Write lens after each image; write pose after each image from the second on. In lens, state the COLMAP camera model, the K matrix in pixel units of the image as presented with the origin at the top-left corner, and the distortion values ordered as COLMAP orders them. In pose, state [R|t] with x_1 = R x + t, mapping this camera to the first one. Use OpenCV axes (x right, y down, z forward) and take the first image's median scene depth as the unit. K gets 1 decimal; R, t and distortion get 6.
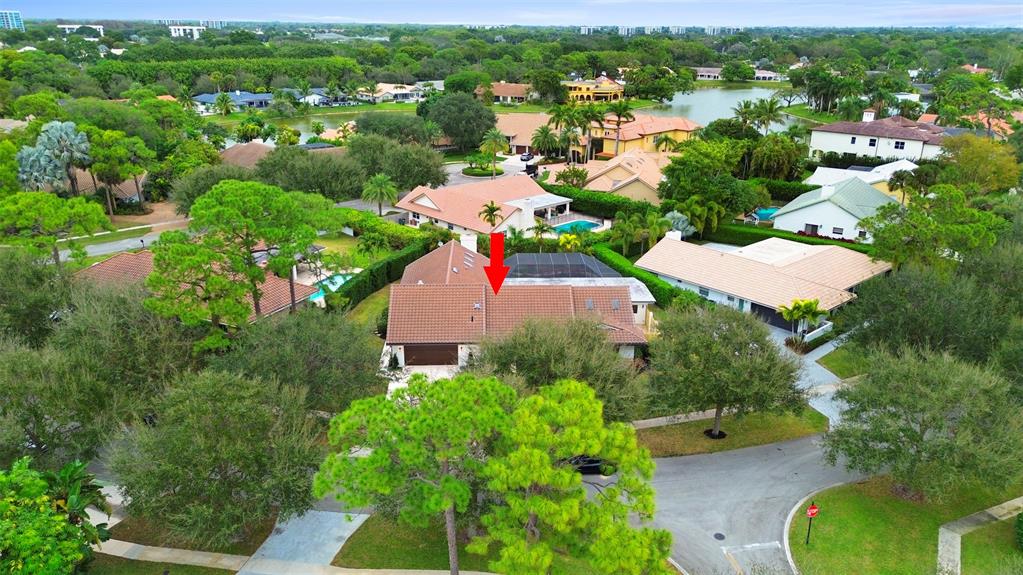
lens RADIAL K [[706.9, 0, 517.5], [0, 706.9, 288.5], [0, 0, 1]] dist [0.045058, -0.071908]
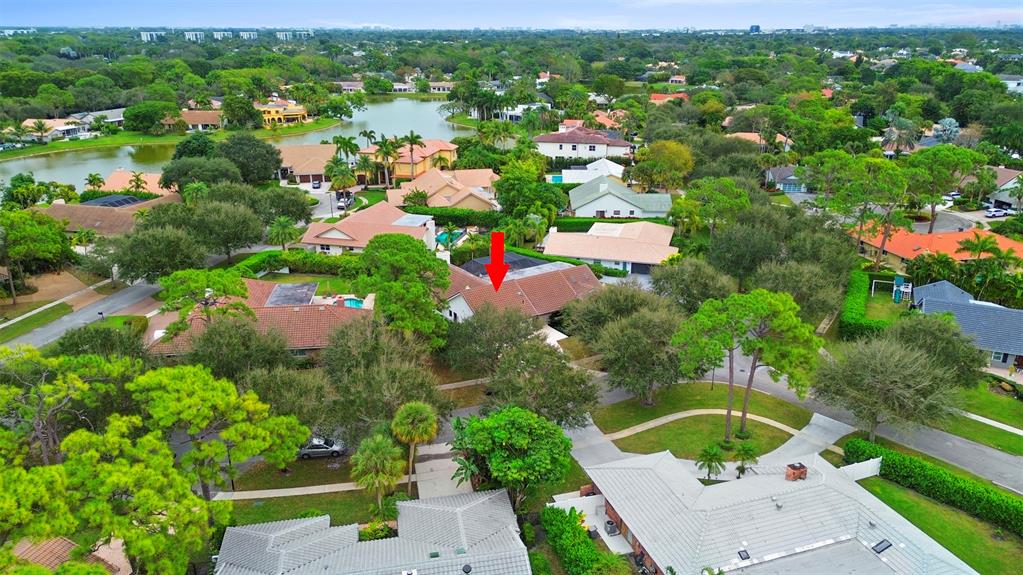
lens RADIAL K [[706.9, 0, 517.5], [0, 706.9, 288.5], [0, 0, 1]] dist [0.045058, -0.071908]
pose [[0.839691, -0.187378, 0.509715, -0.344117], [0.187981, 0.980853, 0.050898, -0.025906], [-0.509493, 0.053078, 0.858836, -0.114483]]
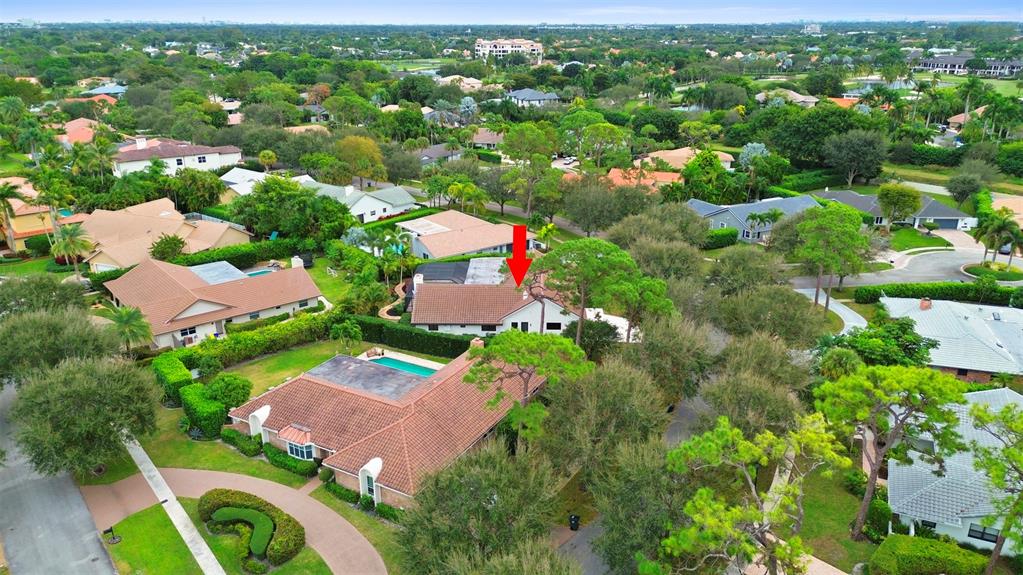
lens RADIAL K [[706.9, 0, 517.5], [0, 706.9, 288.5], [0, 0, 1]] dist [0.045058, -0.071908]
pose [[0.047139, -0.345251, 0.937326, -0.612891], [0.338319, 0.888426, 0.310225, -0.191962], [-0.939850, 0.302491, 0.158684, 0.359214]]
